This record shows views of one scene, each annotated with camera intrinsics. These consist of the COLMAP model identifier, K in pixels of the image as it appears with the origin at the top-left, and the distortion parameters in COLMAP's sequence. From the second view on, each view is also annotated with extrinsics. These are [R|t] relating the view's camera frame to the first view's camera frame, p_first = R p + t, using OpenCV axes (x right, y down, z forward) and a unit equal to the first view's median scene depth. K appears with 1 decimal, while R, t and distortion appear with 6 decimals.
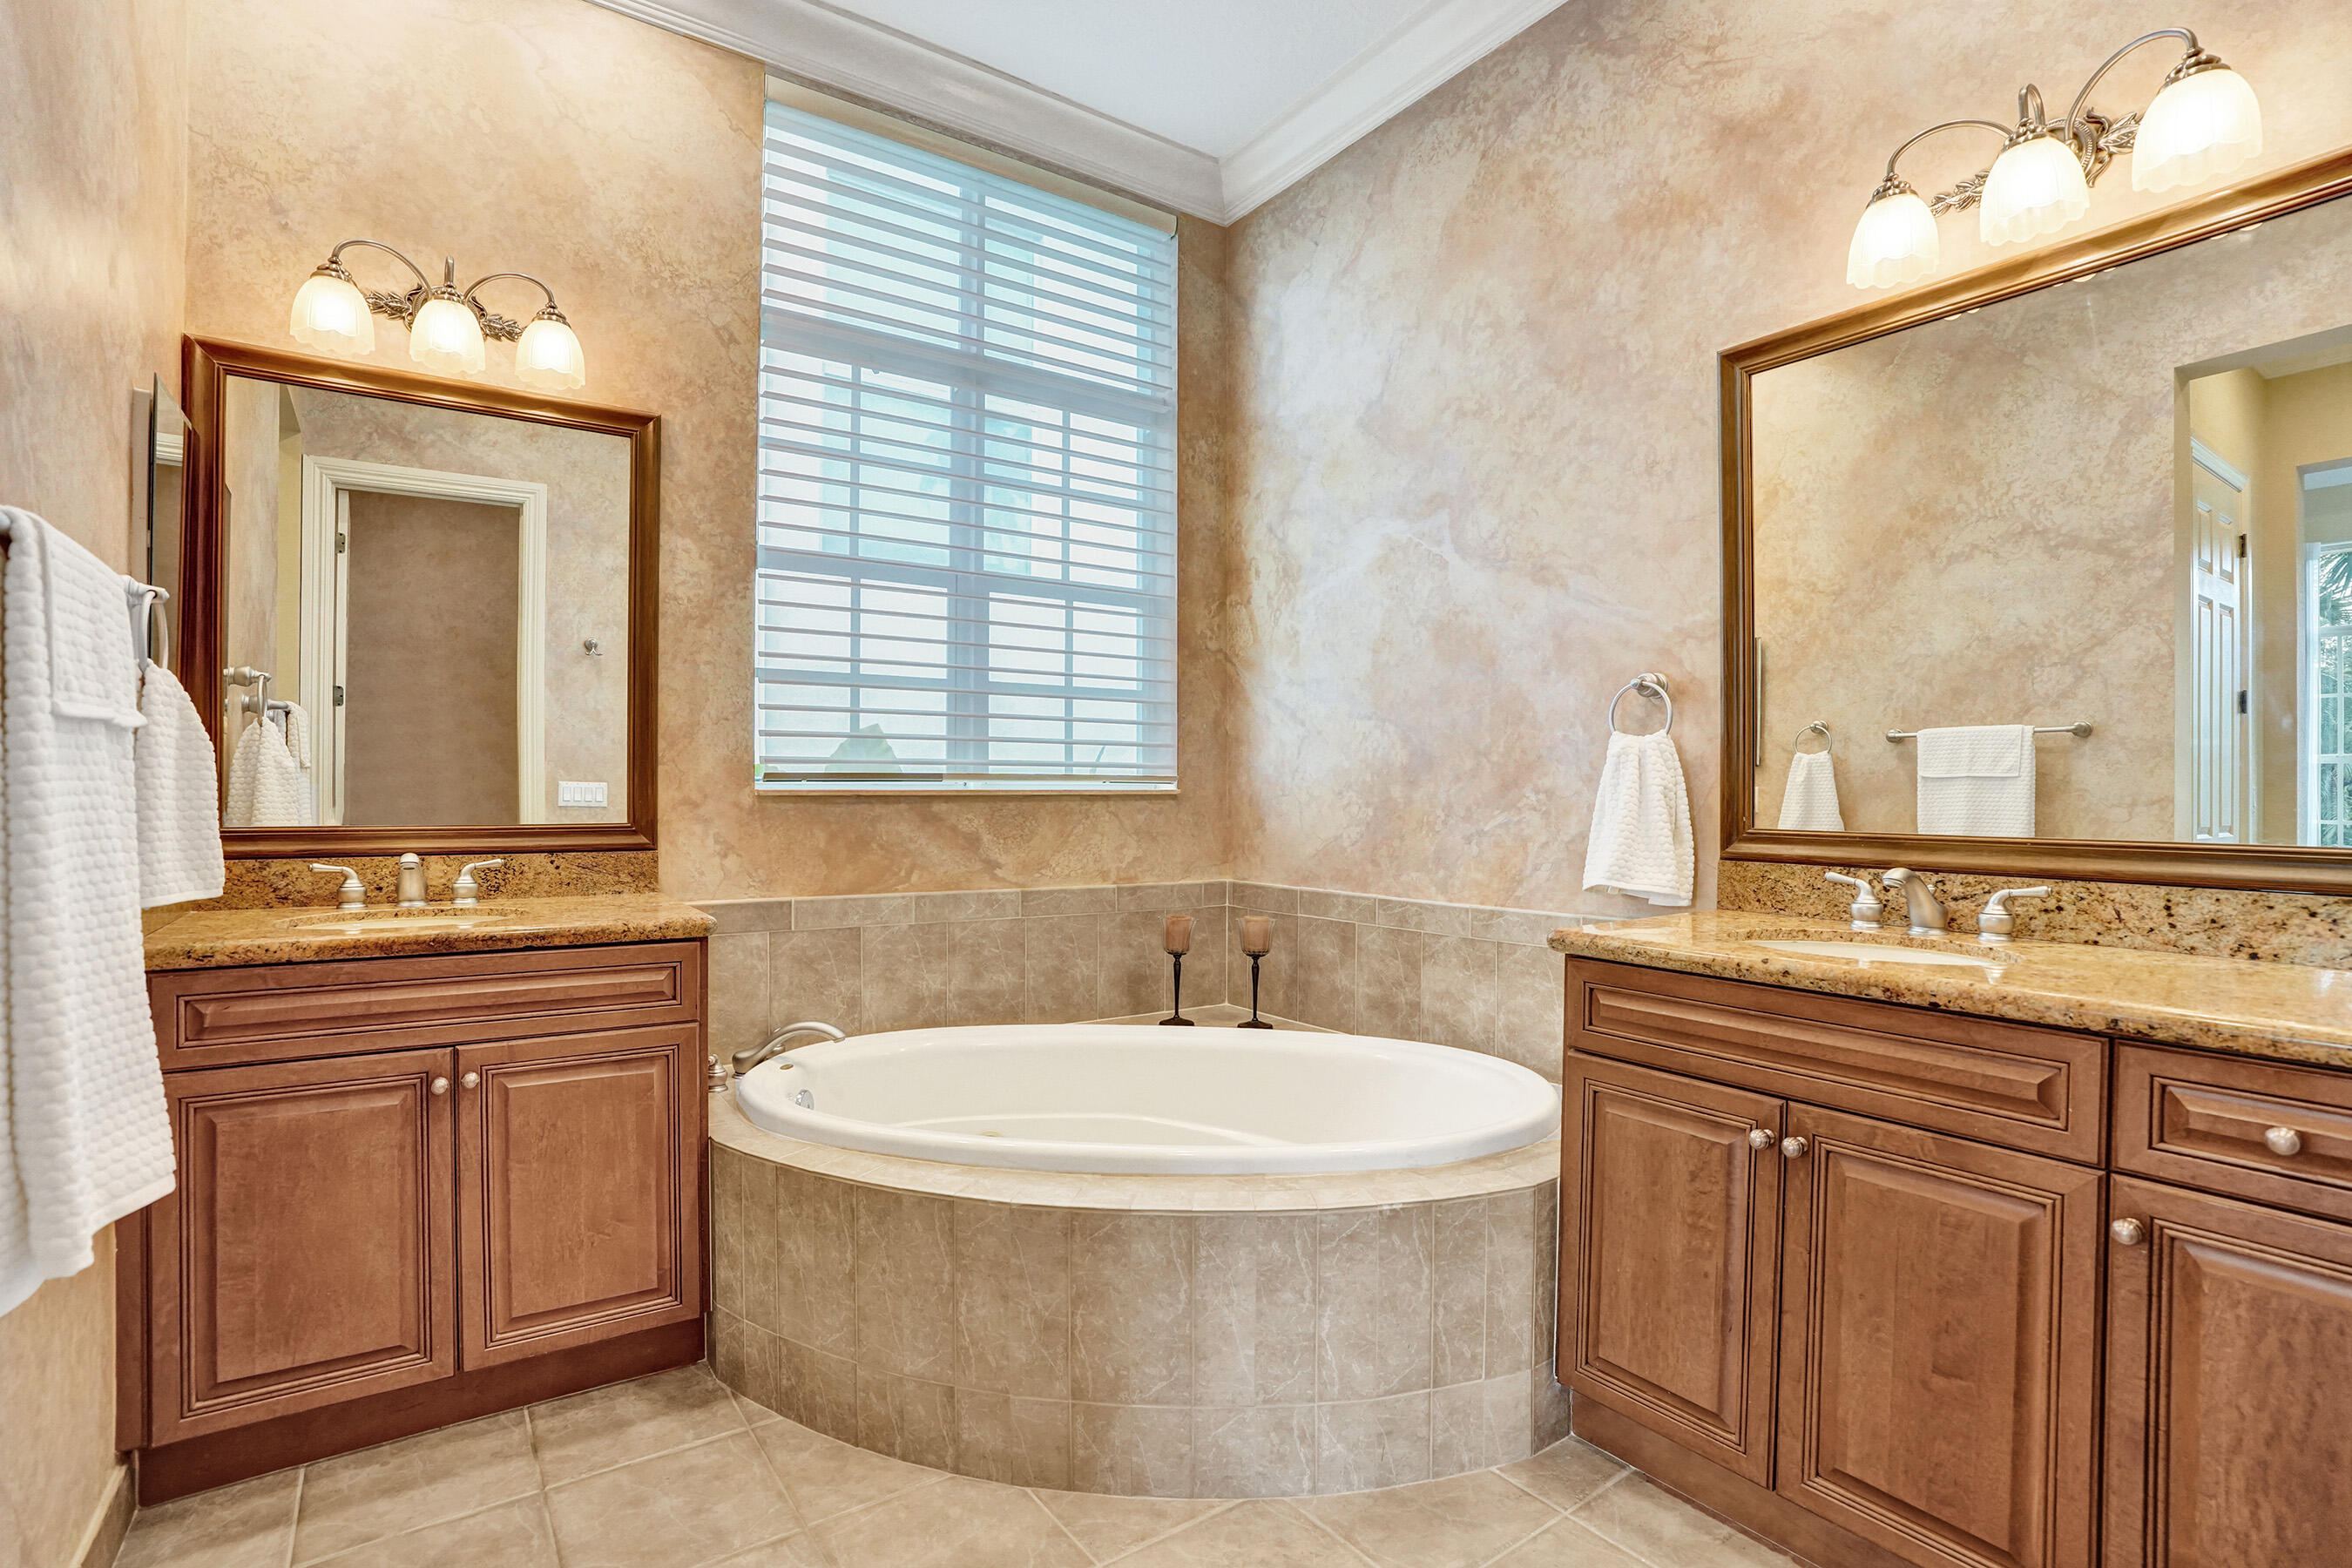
lens RADIAL K [[1099.1, 0, 1160.8], [0, 1099.1, 793.8], [0, 0, 1]] dist [-0.064294, 0.023322]
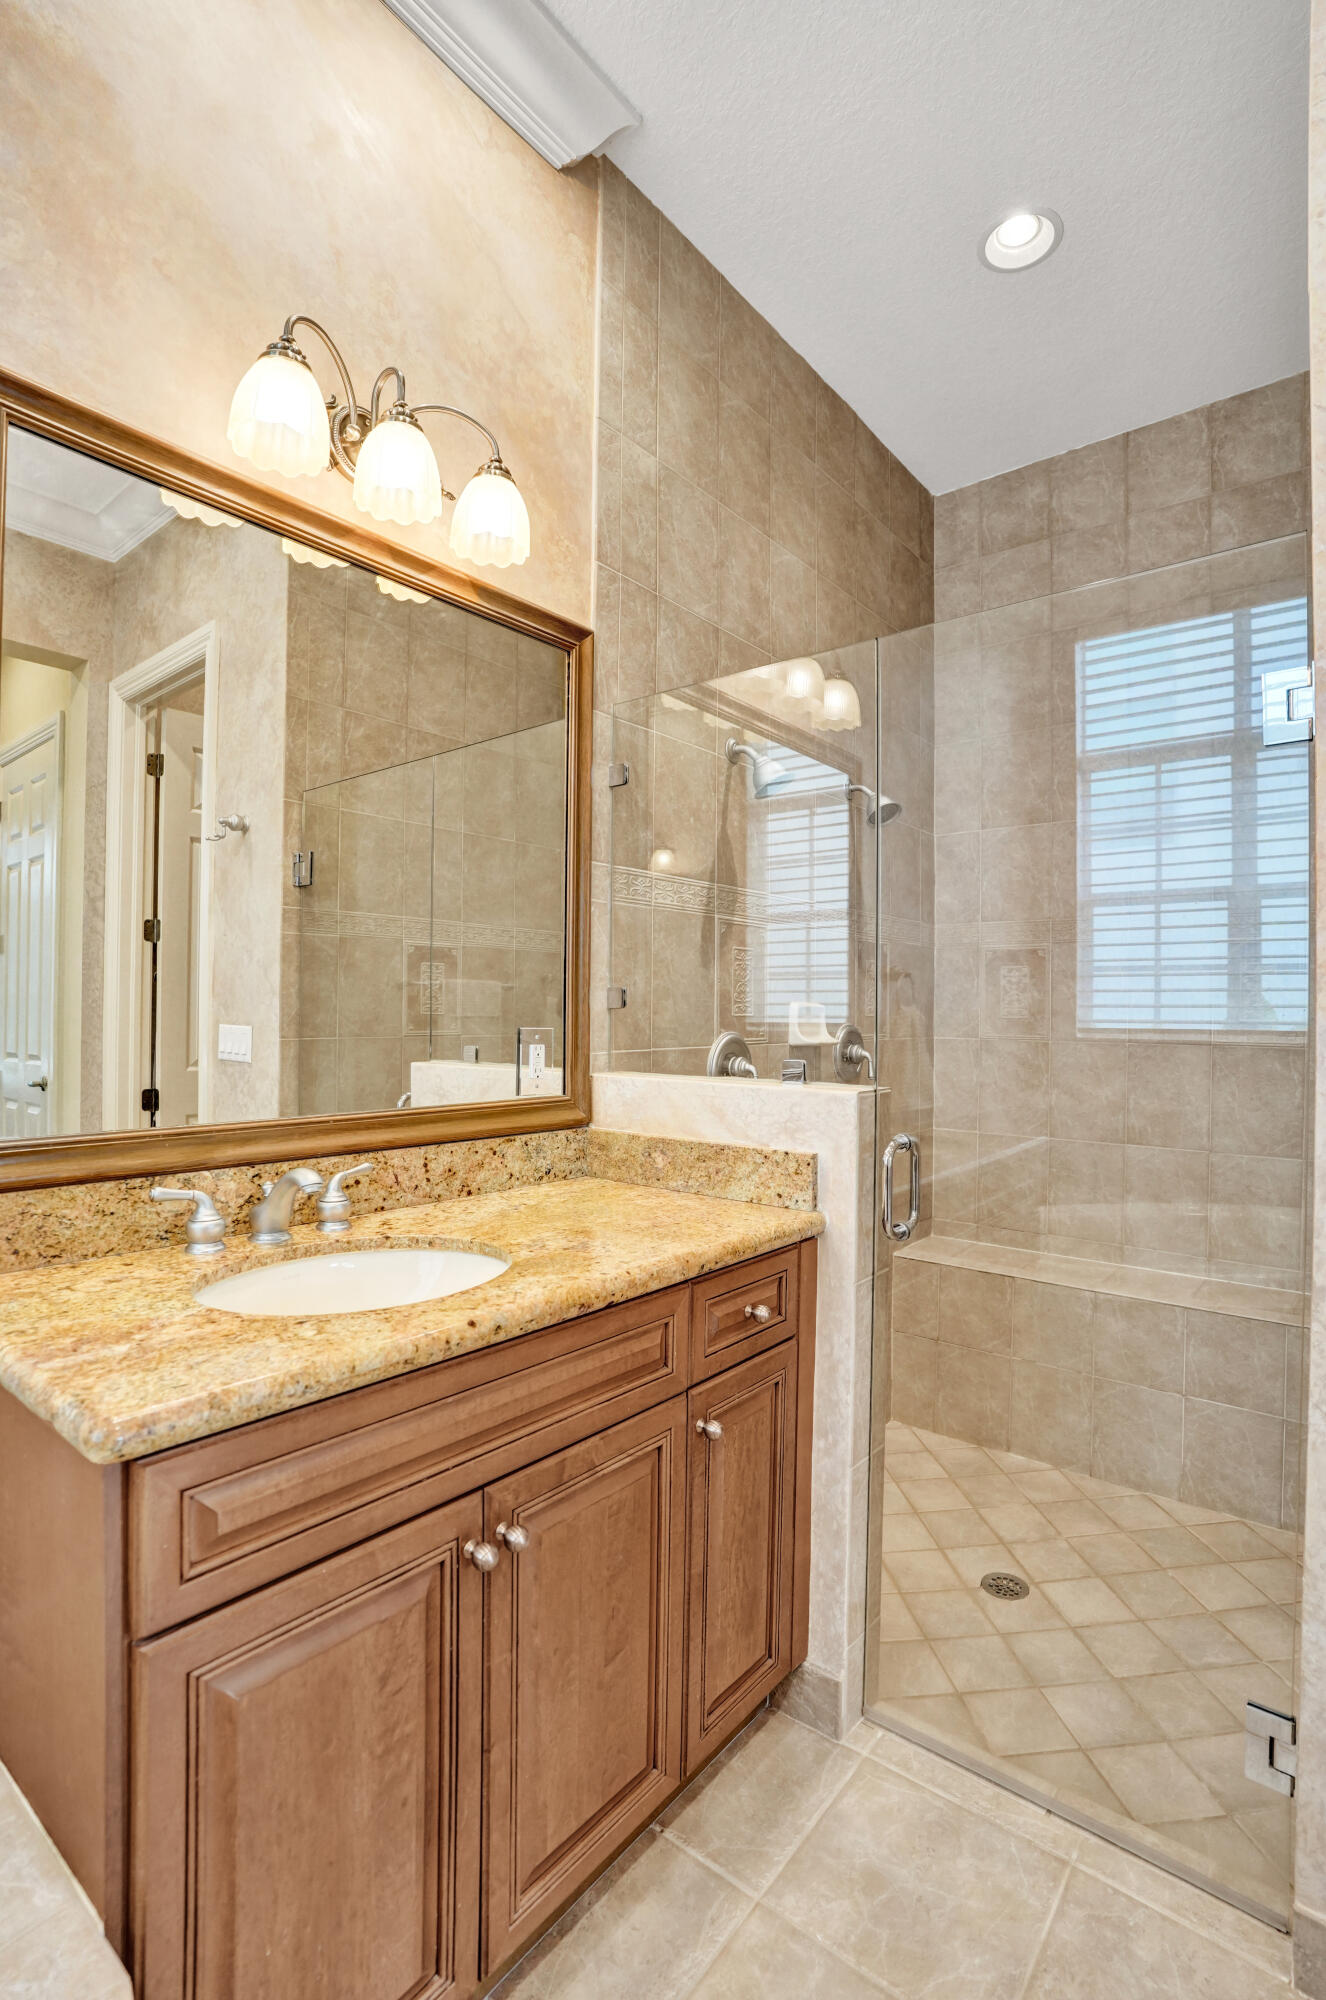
lens RADIAL K [[934.6, 0, 625.6], [0, 934.6, 1012.1], [0, 0, 1]] dist [-0.064294, 0.023322]
pose [[-0.268419, -0.007781, 0.963271, -0.060500], [-0.008032, 0.999951, 0.005839, -0.048497], [-0.963269, -0.006170, -0.268468, 0.778361]]
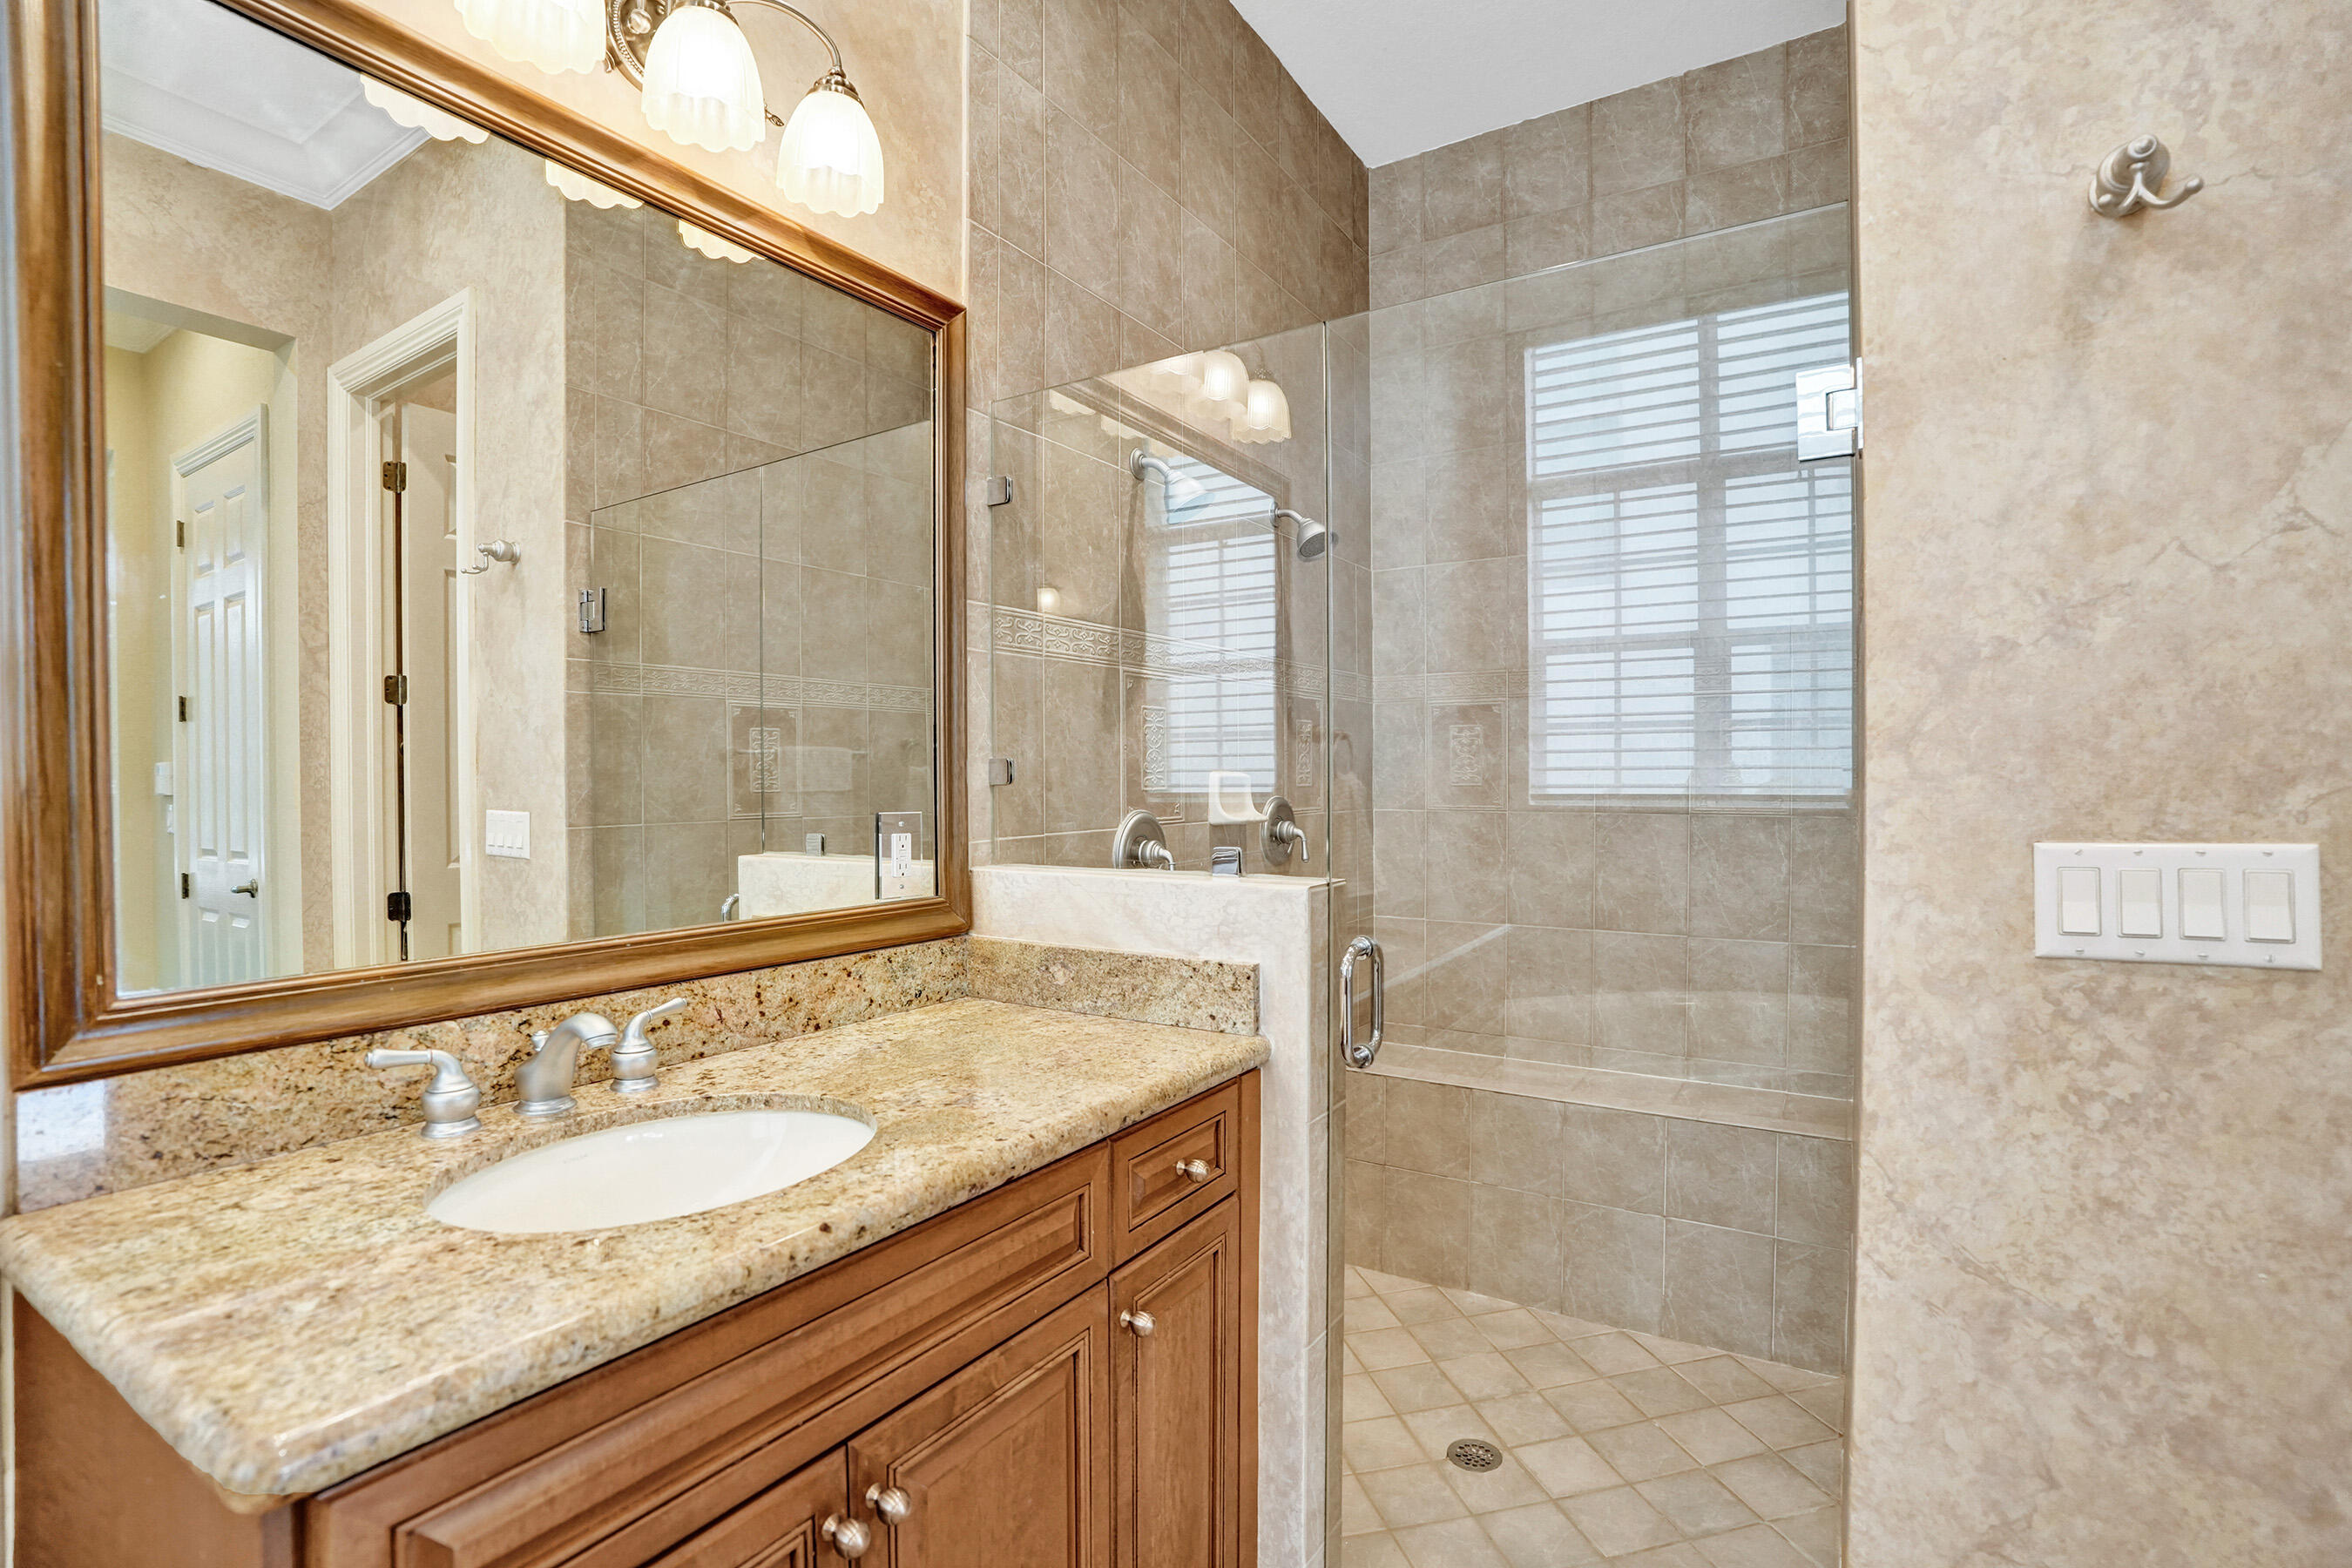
lens RADIAL K [[1099.1, 0, 1139.1], [0, 1099.1, 792.8], [0, 0, 1]] dist [-0.064294, 0.023322]
pose [[-0.386024, -0.013201, 0.922394, -0.006858], [0.007146, 0.999825, 0.017299, -0.054805], [-0.922461, 0.013269, -0.385862, 0.772463]]
